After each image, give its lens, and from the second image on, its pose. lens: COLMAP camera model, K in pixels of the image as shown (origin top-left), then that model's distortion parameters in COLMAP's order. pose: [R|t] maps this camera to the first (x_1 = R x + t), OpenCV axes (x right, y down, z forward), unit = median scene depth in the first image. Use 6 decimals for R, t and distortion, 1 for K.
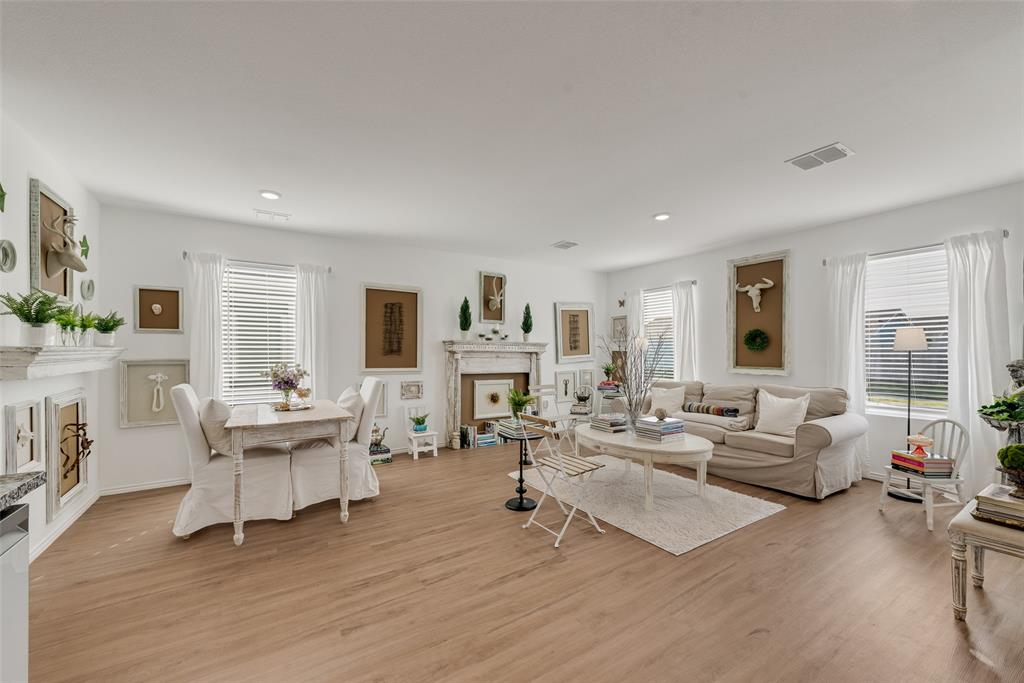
lens RADIAL K [[403.1, 0, 506.4], [0, 403.1, 351.3], [0, 0, 1]] dist [0.009806, -0.001860]
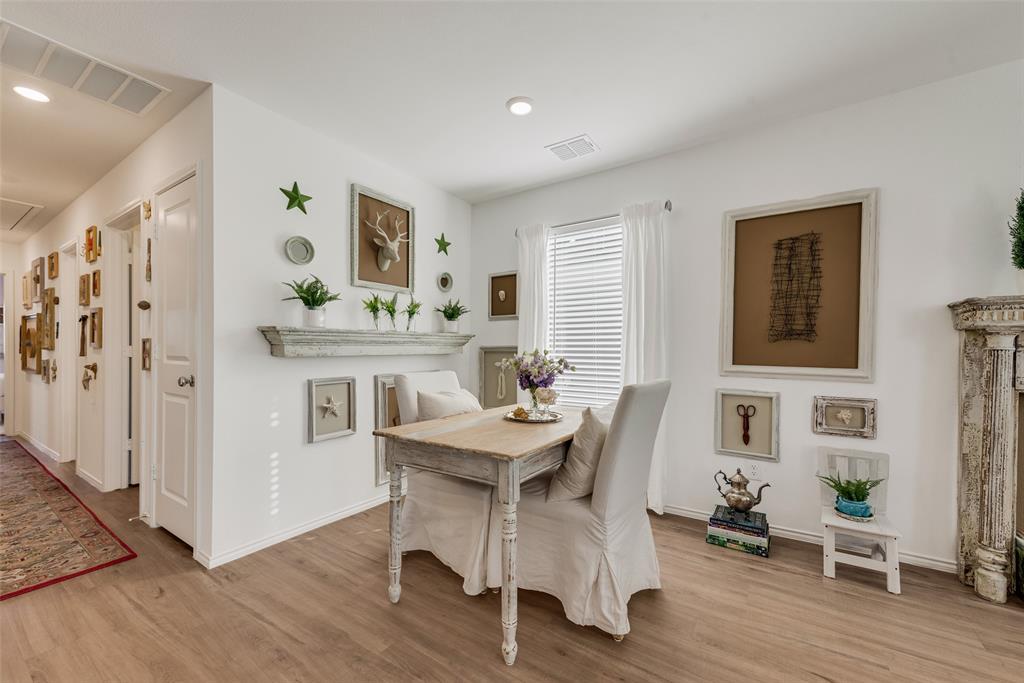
lens RADIAL K [[403.1, 0, 517.5], [0, 403.1, 352.4], [0, 0, 1]] dist [0.009806, -0.001860]
pose [[0.411736, 0.007655, -0.911271, 0.037684], [-0.003658, 0.999971, 0.006748, 0.023146], [0.911296, 0.000555, 0.411751, 0.524974]]
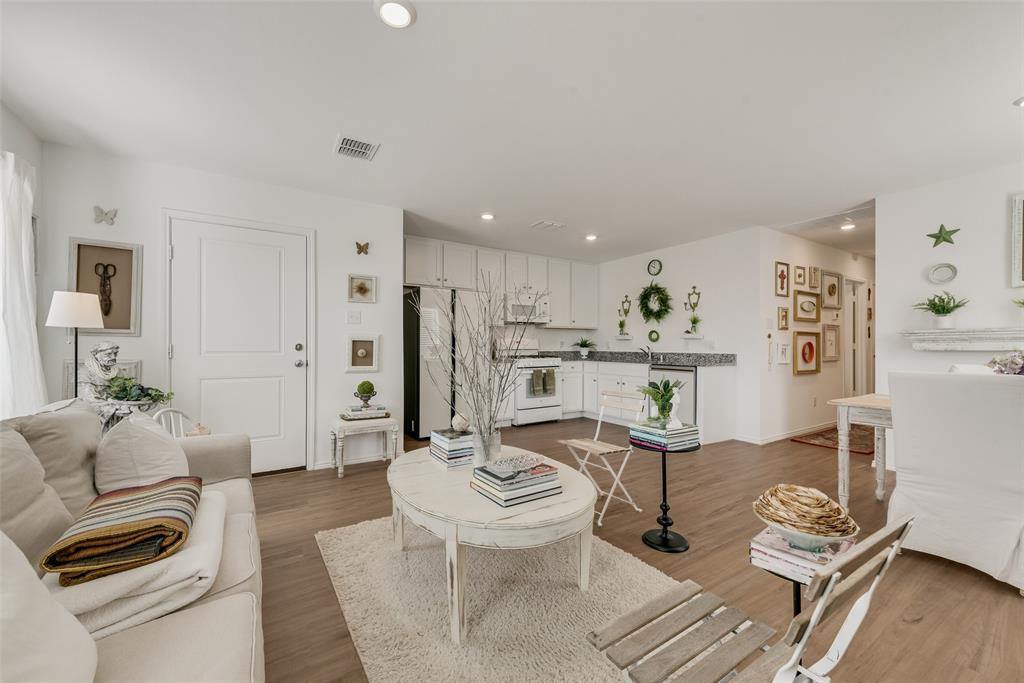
lens RADIAL K [[403.1, 0, 509.2], [0, 403.1, 345.9], [0, 0, 1]] dist [0.009806, -0.001860]
pose [[-0.999997, 0.001838, -0.001531, 0.229050], [0.001835, 0.999997, 0.001500, 0.022591], [0.001534, 0.001497, -0.999998, 1.245984]]
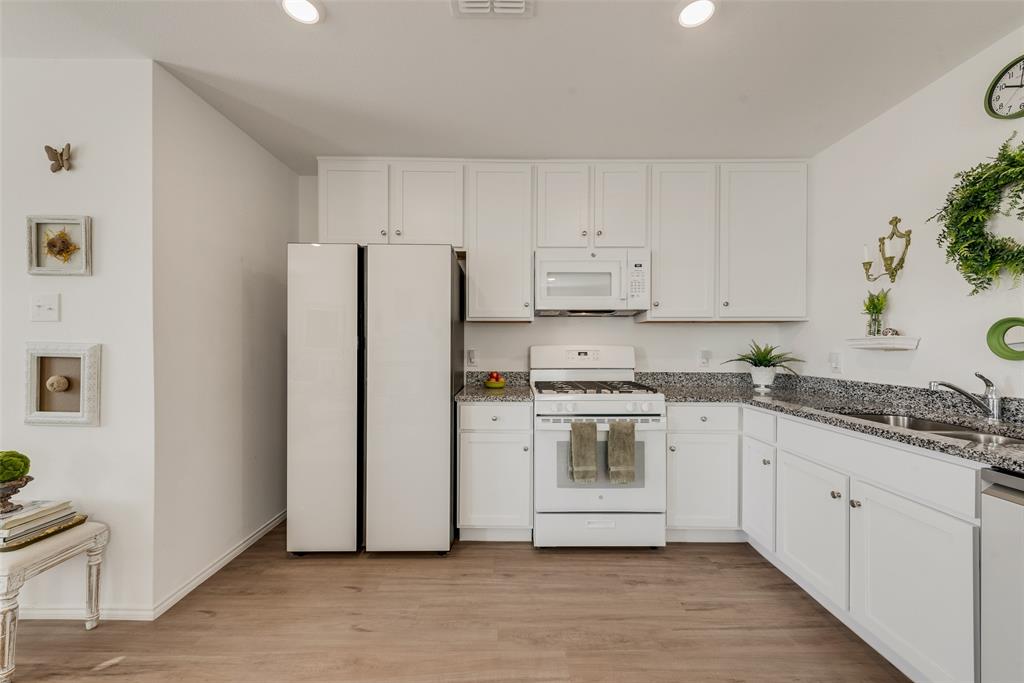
lens RADIAL K [[403.1, 0, 509.2], [0, 403.1, 346.6], [0, 0, 1]] dist [0.009806, -0.001860]
pose [[-0.846116, -0.001266, 0.532997, -0.054985], [-0.001043, 0.999999, 0.000719, 0.000900], [-0.532998, 0.000052, -0.846117, 0.481224]]
